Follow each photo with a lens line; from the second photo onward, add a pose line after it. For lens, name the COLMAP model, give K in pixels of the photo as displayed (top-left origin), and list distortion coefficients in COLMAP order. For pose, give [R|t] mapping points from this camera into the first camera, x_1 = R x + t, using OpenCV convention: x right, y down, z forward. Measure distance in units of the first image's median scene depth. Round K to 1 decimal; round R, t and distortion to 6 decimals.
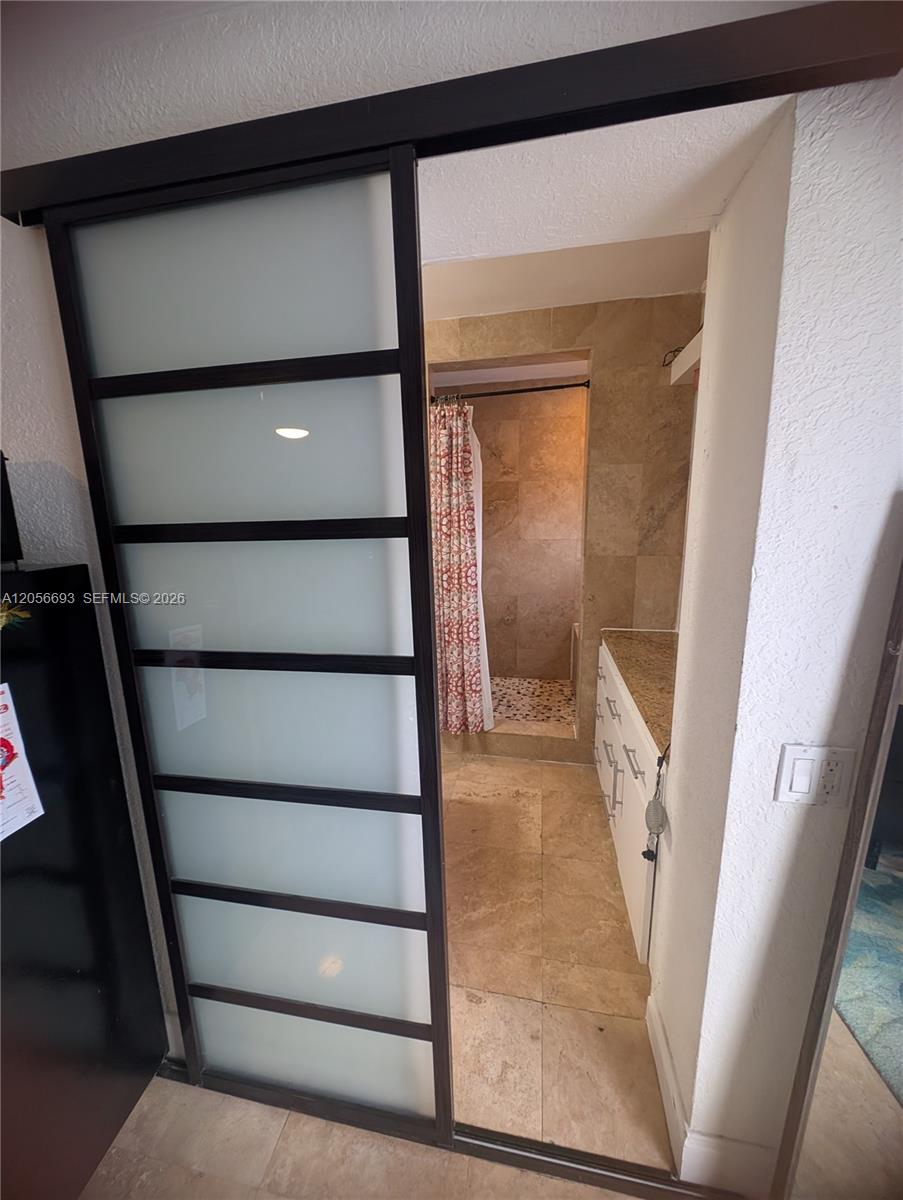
lens RADIAL K [[452.9, 0, 450.6], [0, 452.9, 604.1], [0, 0, 1]] dist [0.003175, 0.000659]
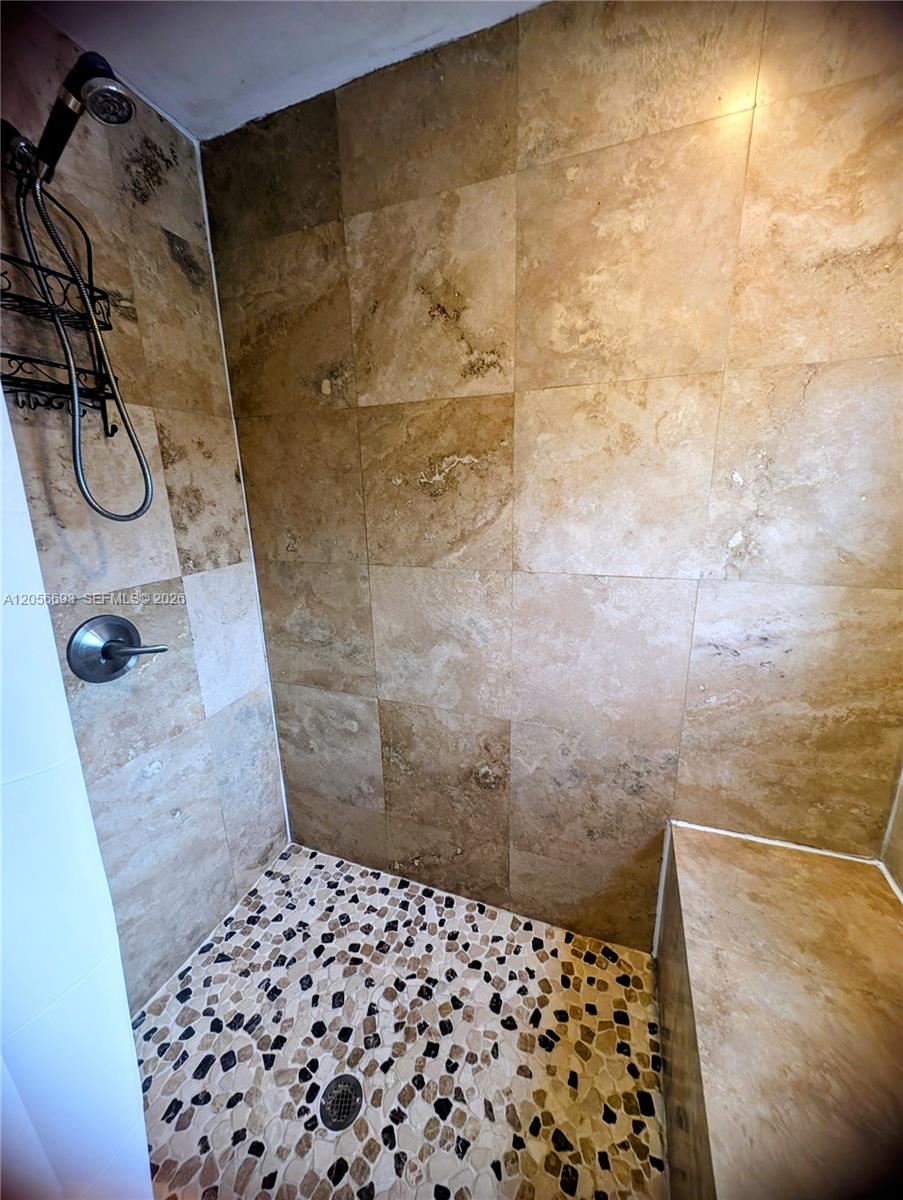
lens RADIAL K [[452.9, 0, 453.2], [0, 452.9, 602.9], [0, 0, 1]] dist [0.003175, 0.000659]
pose [[0.984691, 0.038739, -0.169950, 0.166167], [-0.028308, 0.997588, 0.063379, -0.140492], [0.171996, -0.057597, 0.983412, 0.662237]]
